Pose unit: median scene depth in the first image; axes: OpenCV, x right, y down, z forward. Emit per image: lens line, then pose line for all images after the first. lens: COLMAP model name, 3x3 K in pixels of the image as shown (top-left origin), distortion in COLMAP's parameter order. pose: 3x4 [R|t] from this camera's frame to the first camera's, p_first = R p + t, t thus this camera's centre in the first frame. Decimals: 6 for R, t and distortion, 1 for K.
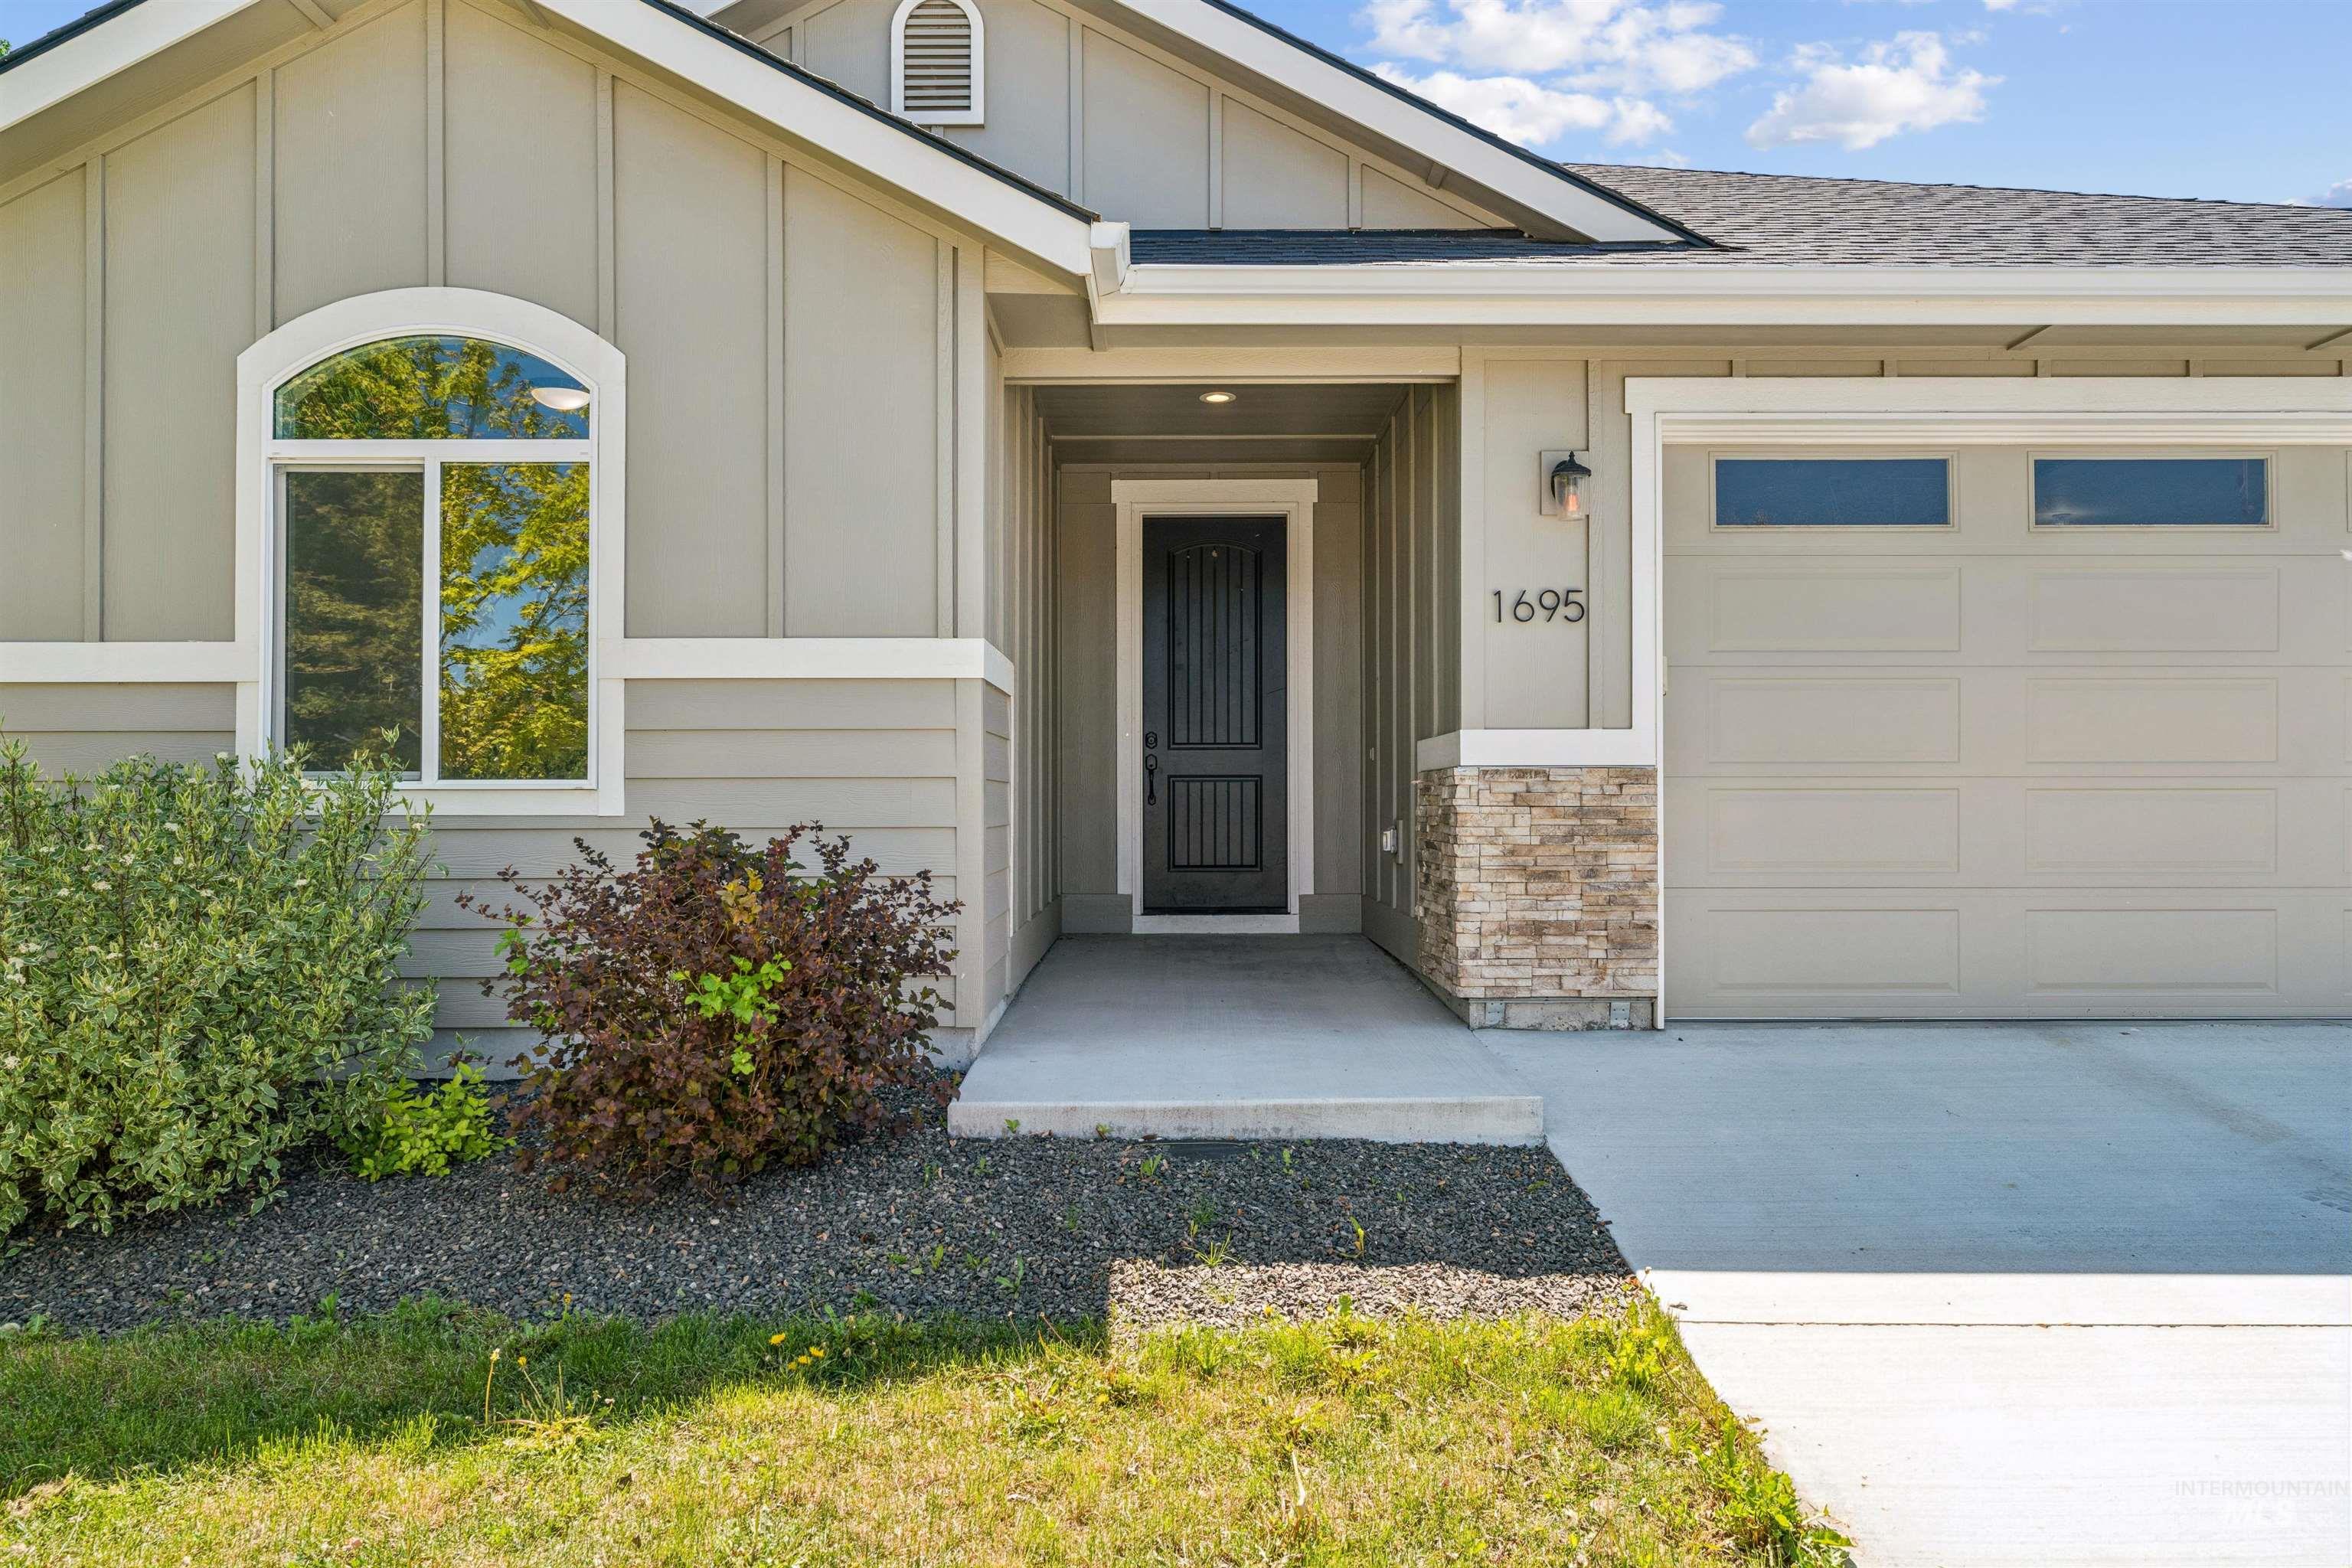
lens RADIAL K [[1509.8, 0, 1176.0], [0, 1509.8, 784.0], [0, 0, 1]] dist [-0.001168, 0.001471]
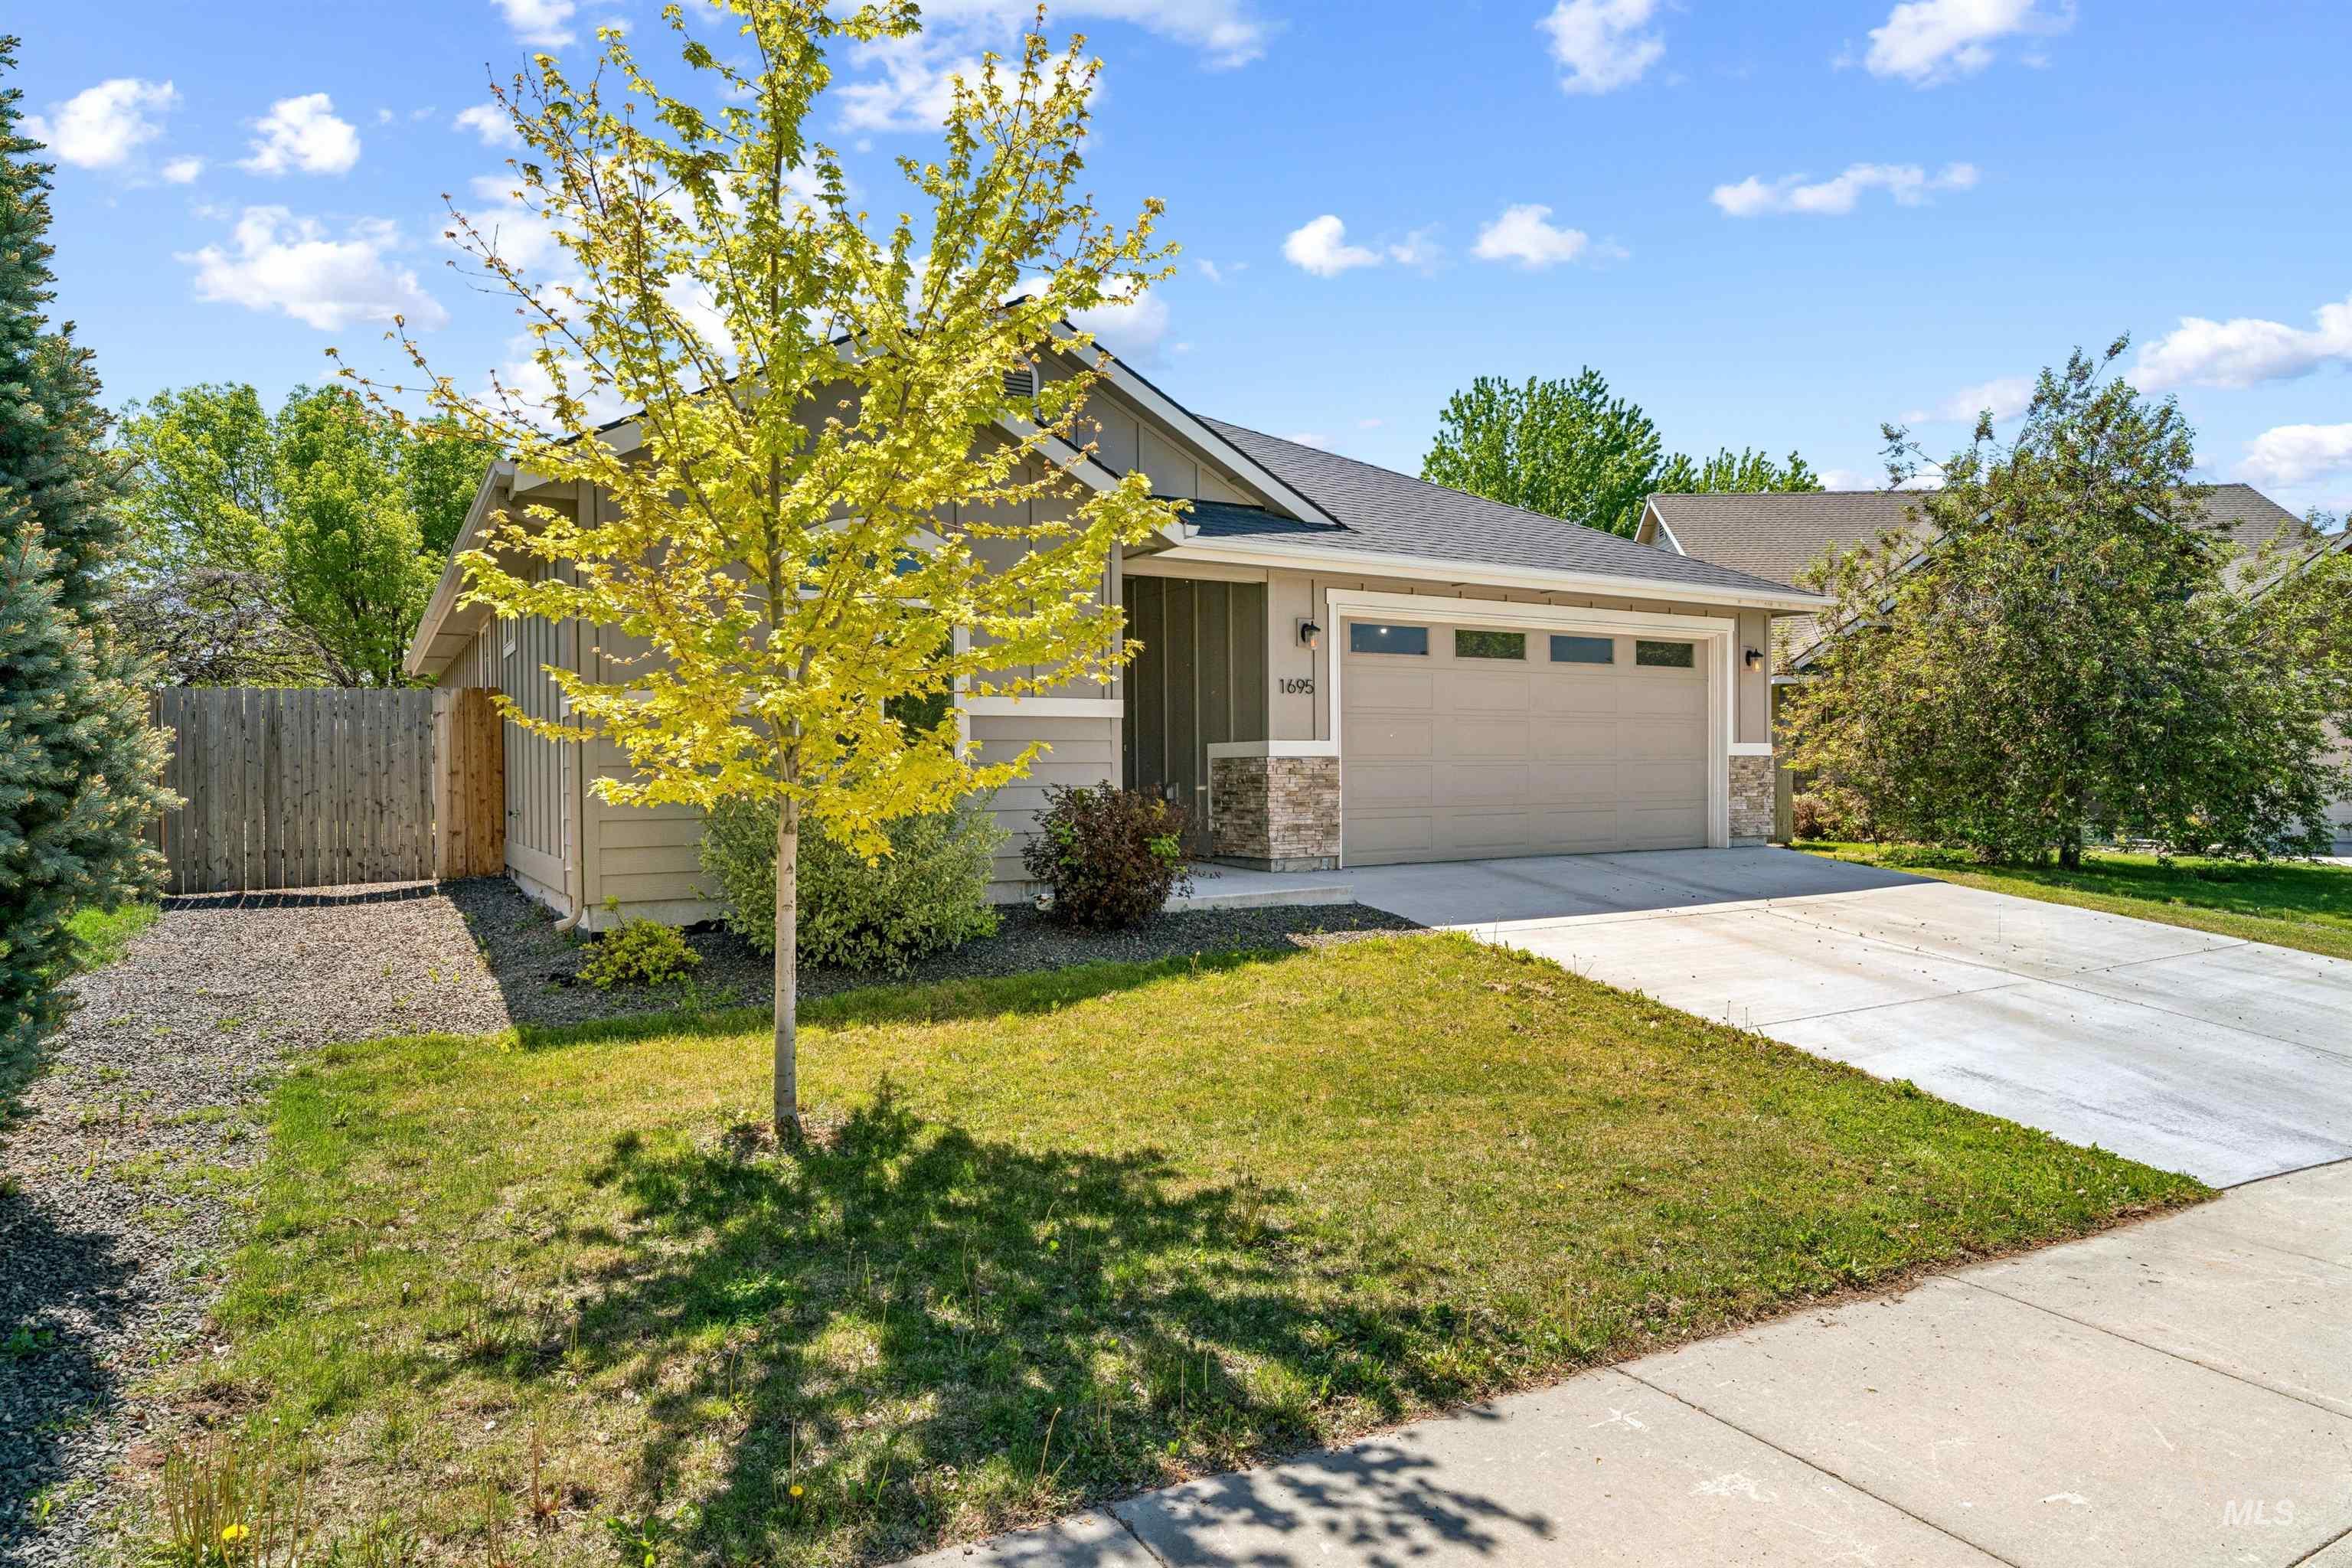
lens RADIAL K [[1373.1, 0, 1176.0], [0, 1373.1, 784.0], [0, 0, 1]] dist [0.001071, -0.000073]
pose [[0.859986, -0.009801, 0.510224, -0.978015], [0.004468, 0.999922, 0.011677, 0.004660], [-0.510298, -0.007763, 0.859962, -0.692216]]
